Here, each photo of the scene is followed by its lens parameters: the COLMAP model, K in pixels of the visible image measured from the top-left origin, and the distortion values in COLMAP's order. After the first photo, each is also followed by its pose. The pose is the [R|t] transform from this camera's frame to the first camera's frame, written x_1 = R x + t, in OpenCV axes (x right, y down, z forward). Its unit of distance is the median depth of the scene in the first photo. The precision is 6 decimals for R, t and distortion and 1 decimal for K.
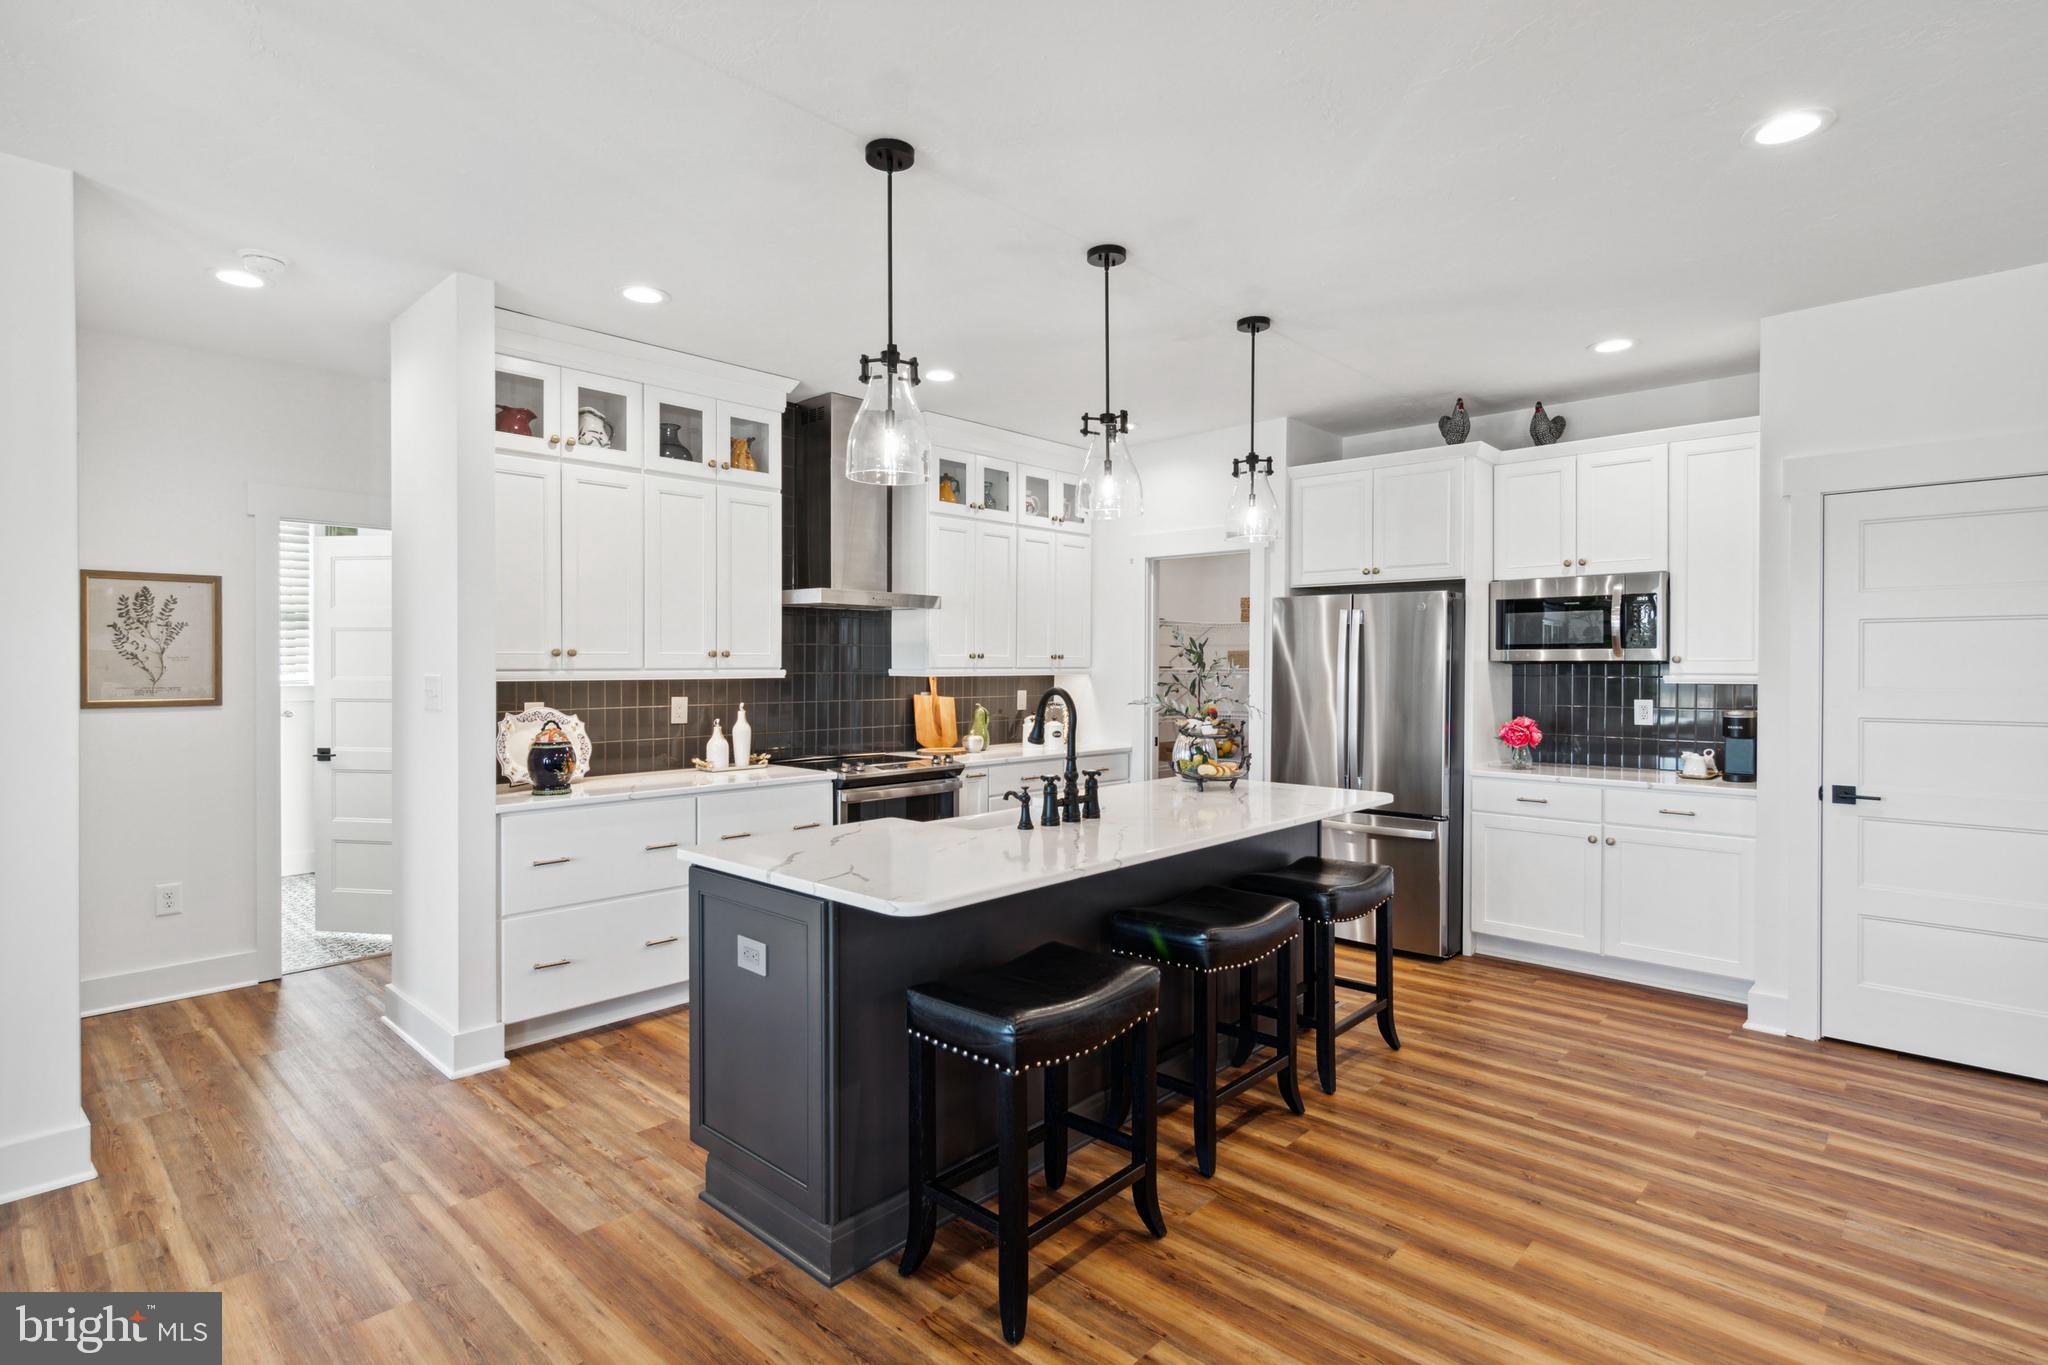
lens RADIAL K [[1017.5, 0, 1015.5], [0, 1017.5, 670.4], [0, 0, 1]] dist [0.003525, 0.000584]
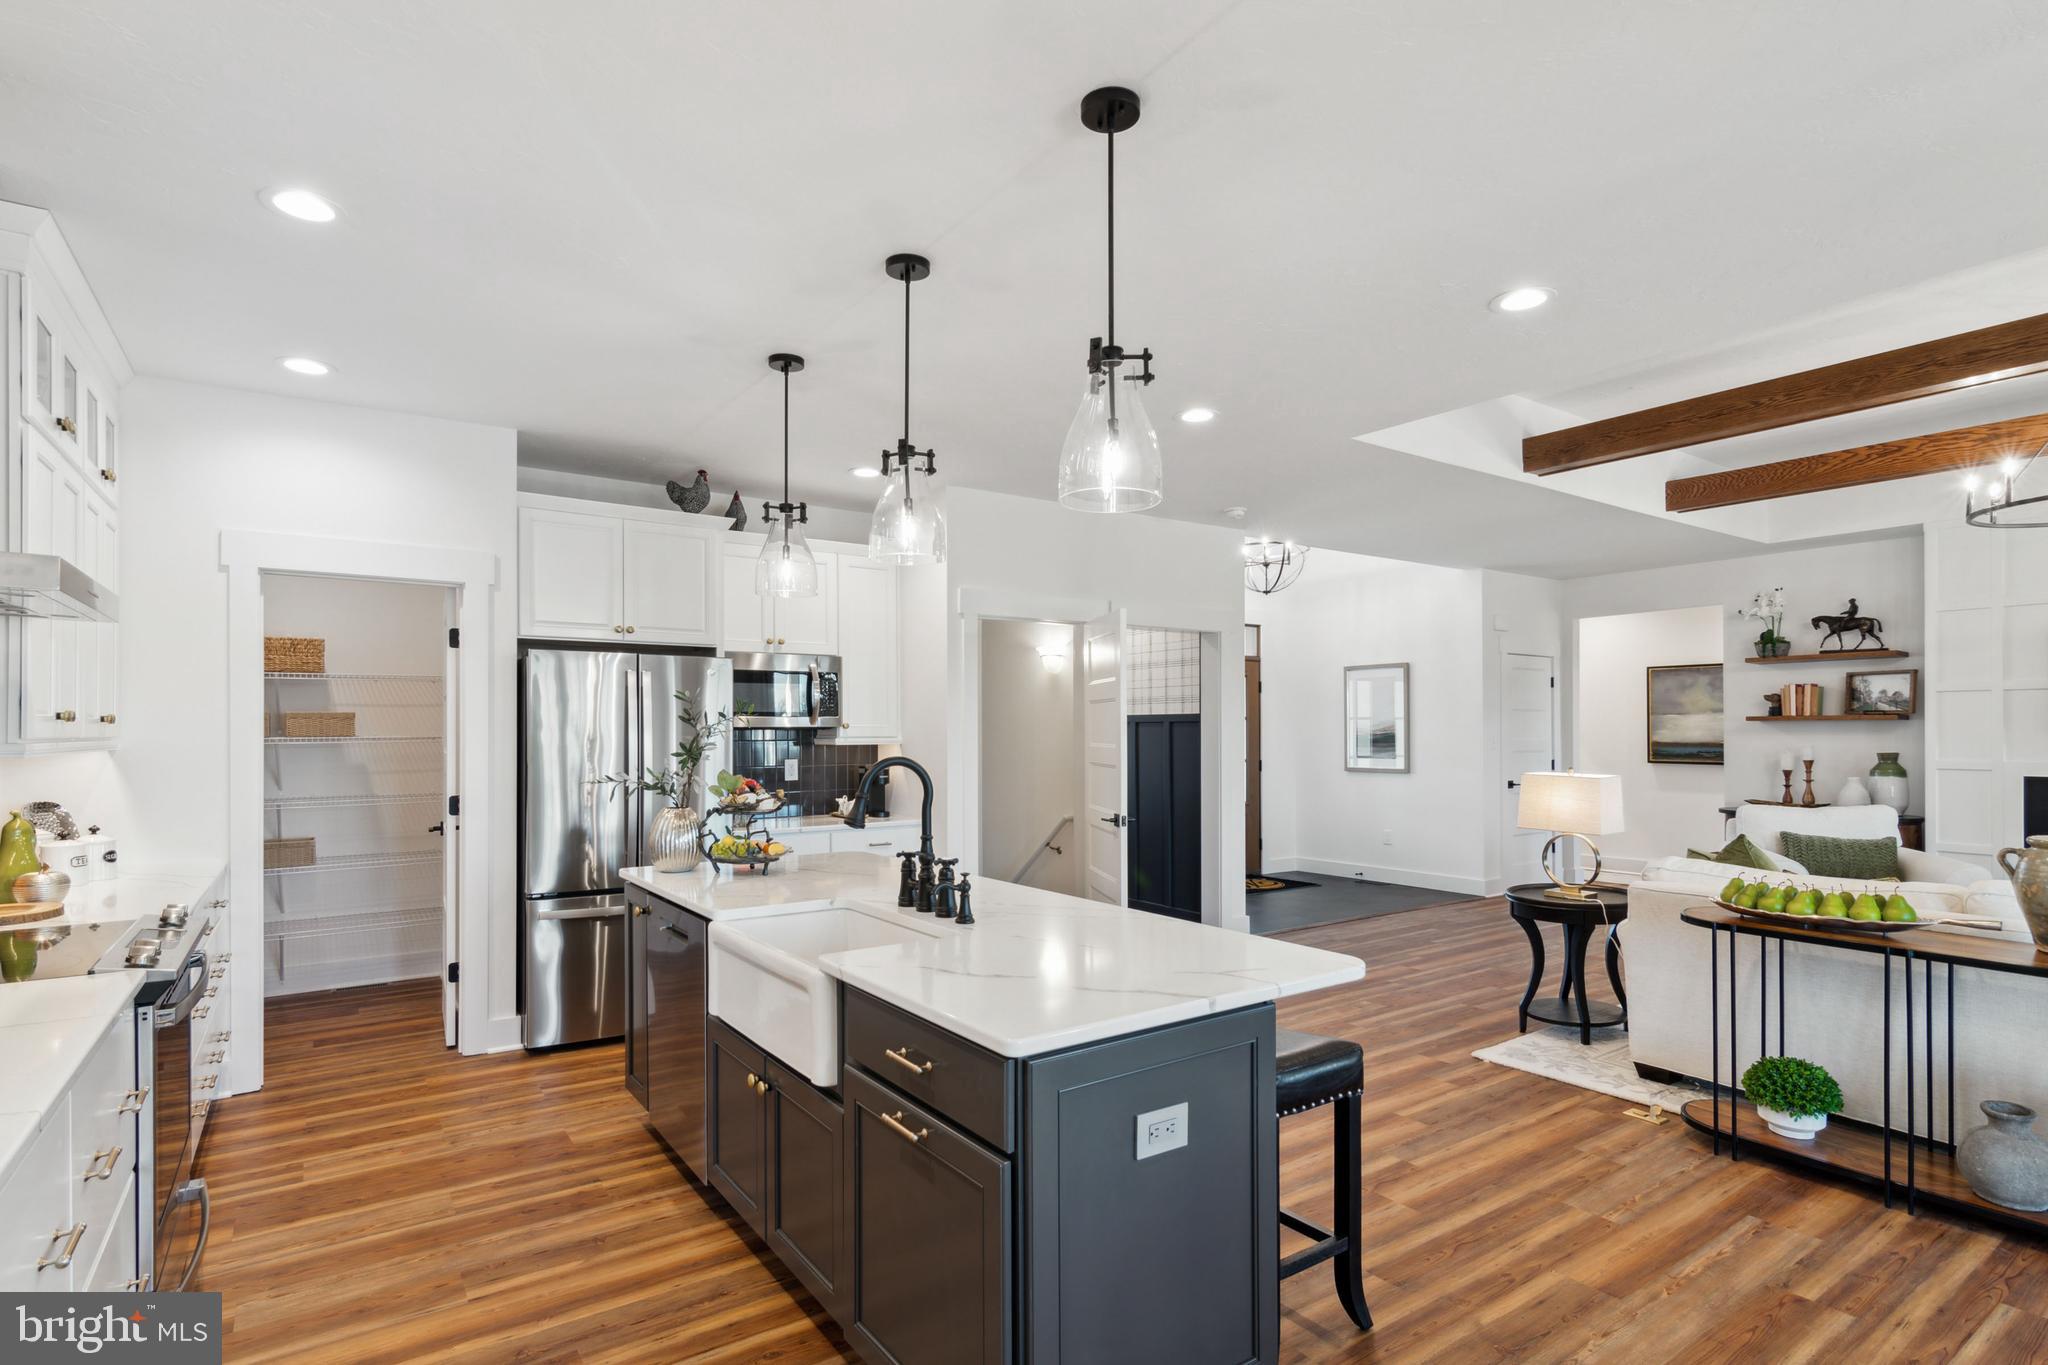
lens RADIAL K [[1011.9, 0, 1022.8], [0, 1011.9, 729.0], [0, 0, 1]] dist [0.000851, 0.000617]
pose [[0.206008, 0.000396, 0.978550, -0.581627], [0.009732, 0.999950, -0.002454, -0.002481], [-0.978502, 0.010028, 0.205993, 0.565685]]
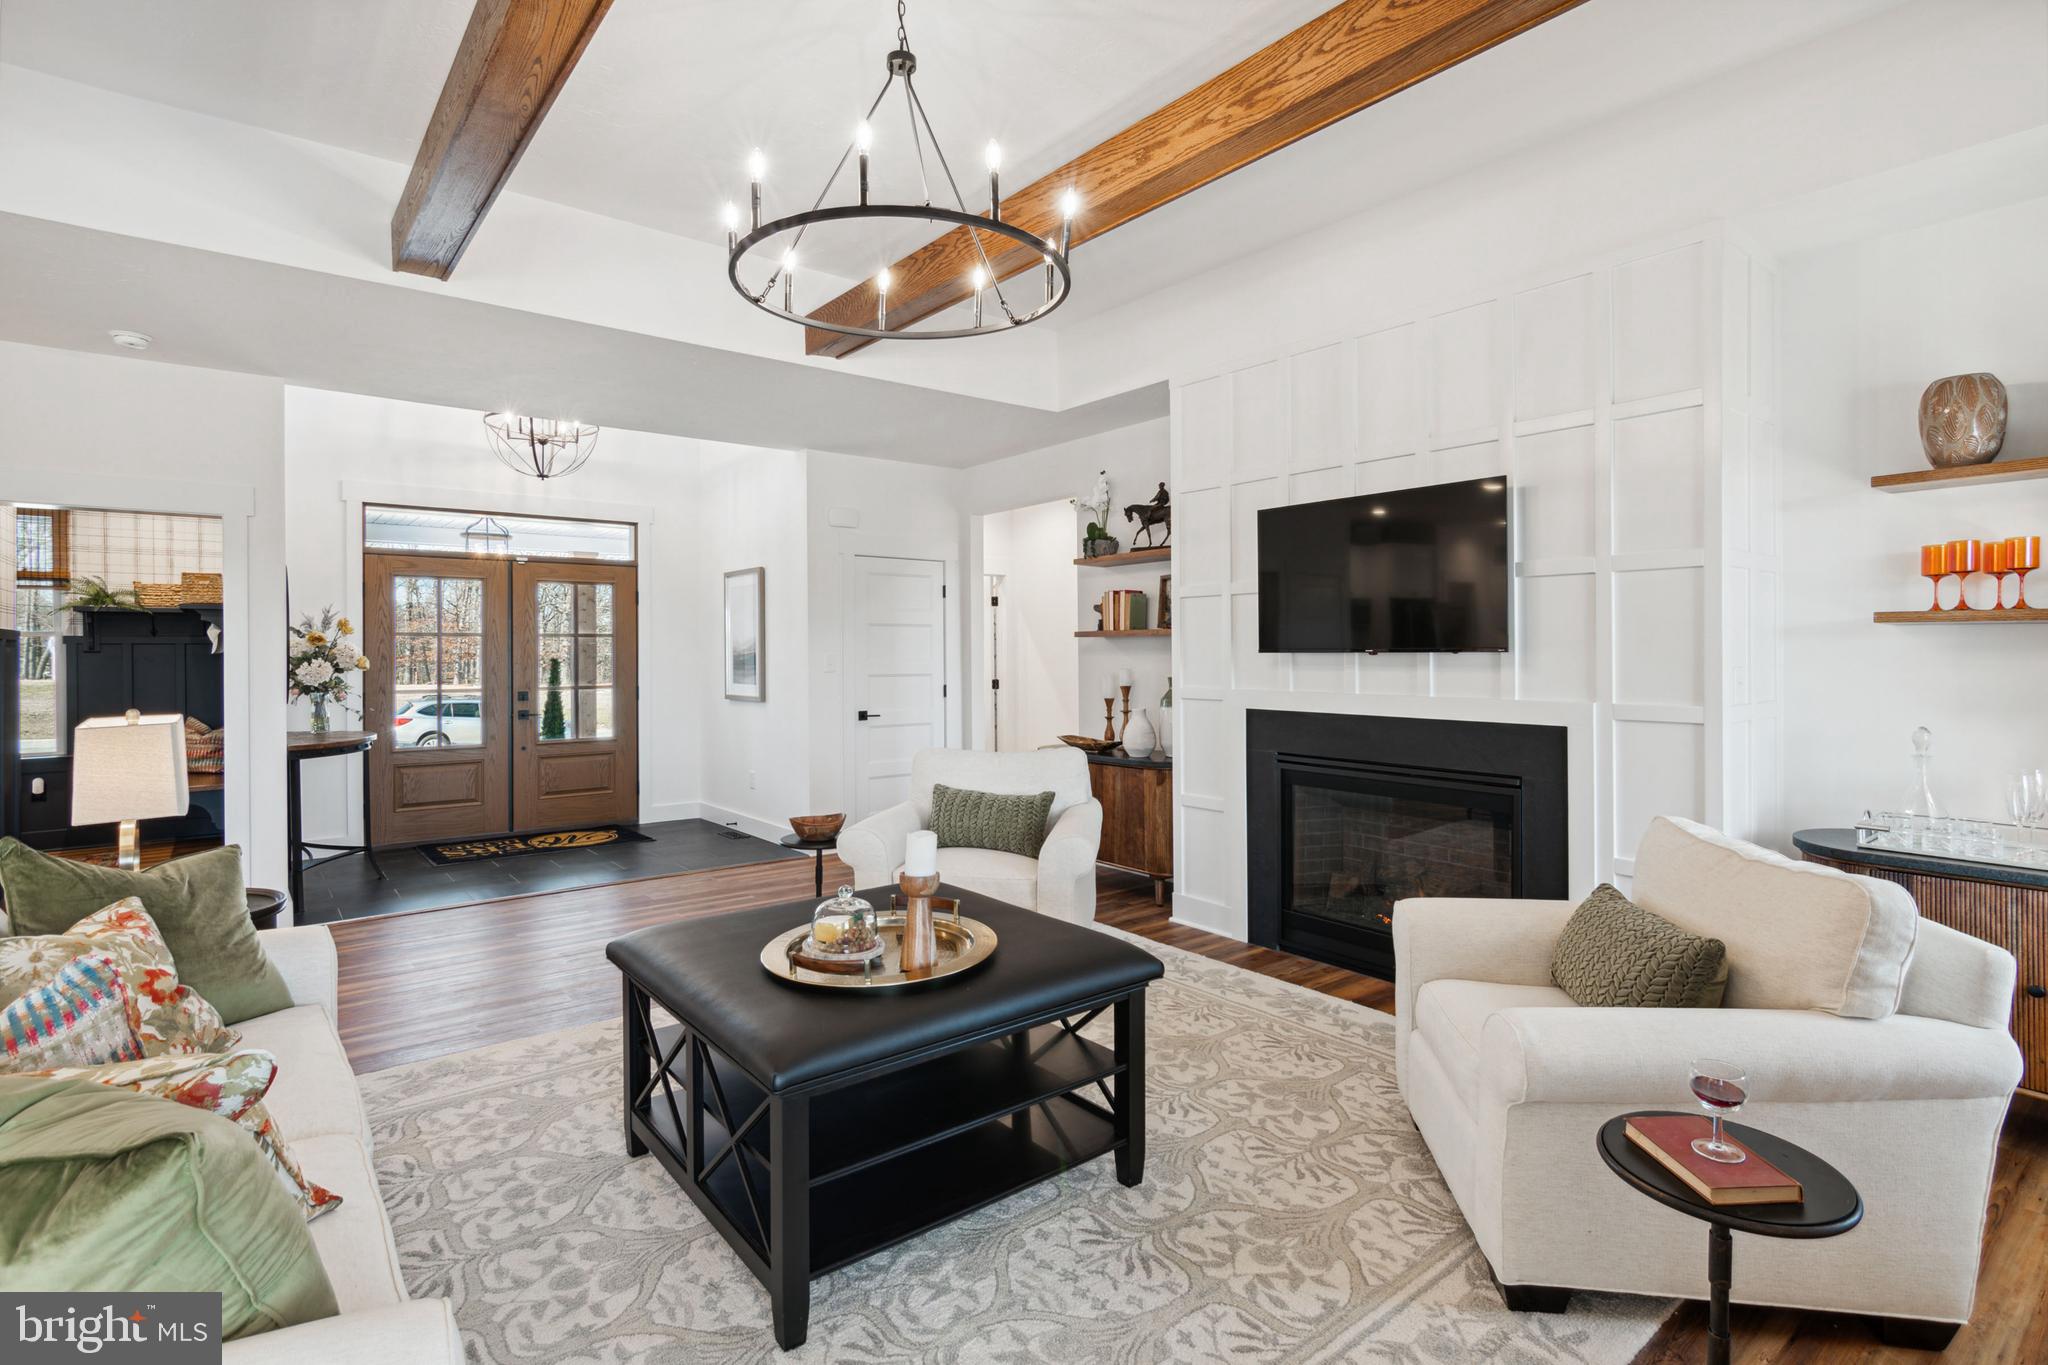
lens RADIAL K [[994.3, 0, 1013.0], [0, 994.3, 654.9], [0, 0, 1]] dist [-0.002097, -0.000036]
pose [[0.142768, -0.005282, 0.989742, 0.042832], [0.011638, 0.999926, 0.003657, 0.011048], [-0.989688, 0.010997, 0.142819, -0.464433]]
